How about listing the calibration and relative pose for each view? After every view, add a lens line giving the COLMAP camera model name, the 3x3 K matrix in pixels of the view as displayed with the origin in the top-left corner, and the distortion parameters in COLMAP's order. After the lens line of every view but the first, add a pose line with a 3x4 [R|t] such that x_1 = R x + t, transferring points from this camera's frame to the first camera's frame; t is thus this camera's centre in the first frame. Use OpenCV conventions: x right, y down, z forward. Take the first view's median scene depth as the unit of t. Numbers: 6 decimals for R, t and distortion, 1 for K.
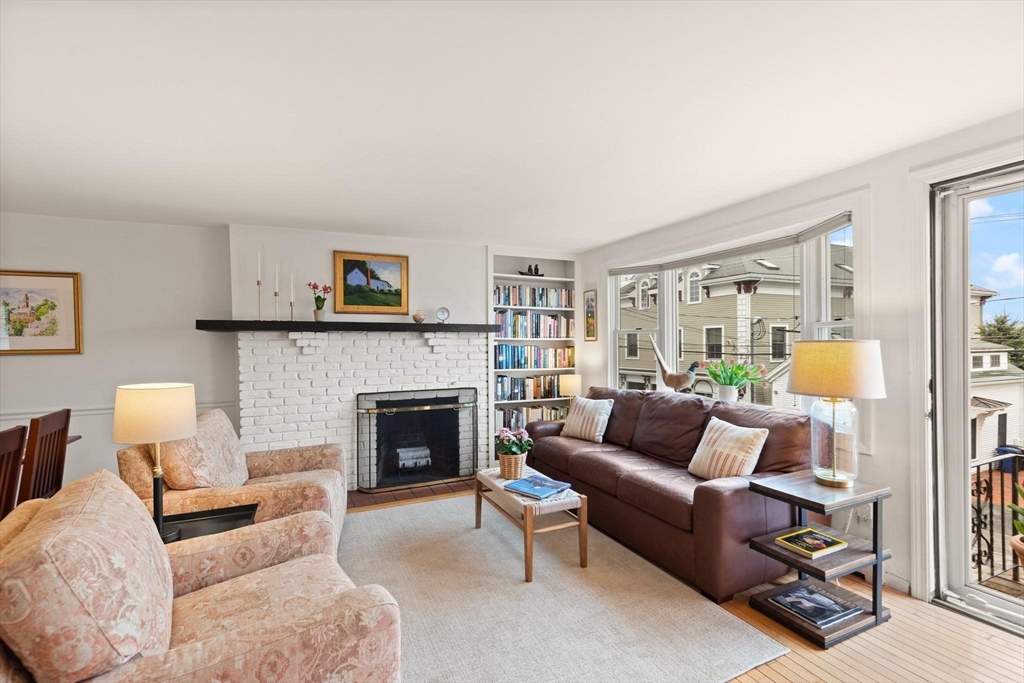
lens RADIAL K [[479.6, 0, 518.8], [0, 479.6, 345.8], [0, 0, 1]] dist [0.006197, -0.000325]
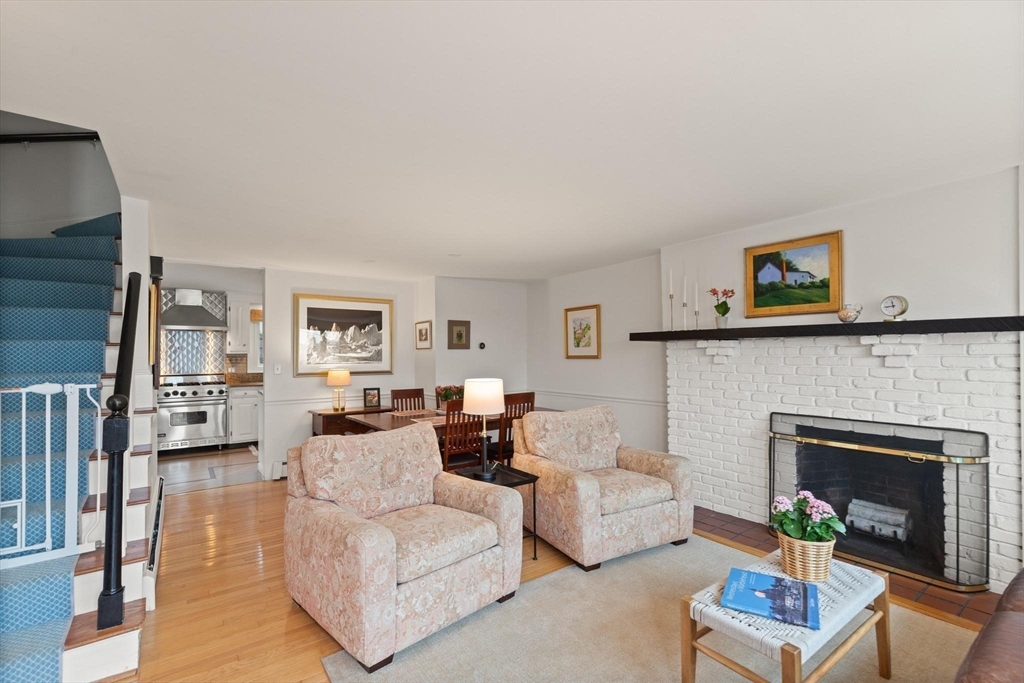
lens RADIAL K [[479.6, 0, 518.8], [0, 479.6, 345.8], [0, 0, 1]] dist [0.006197, -0.000325]
pose [[0.154444, -0.008587, -0.987964, 0.426766], [-0.001008, 0.999960, -0.008849, -0.008099], [0.988001, 0.002363, 0.154429, 0.437668]]
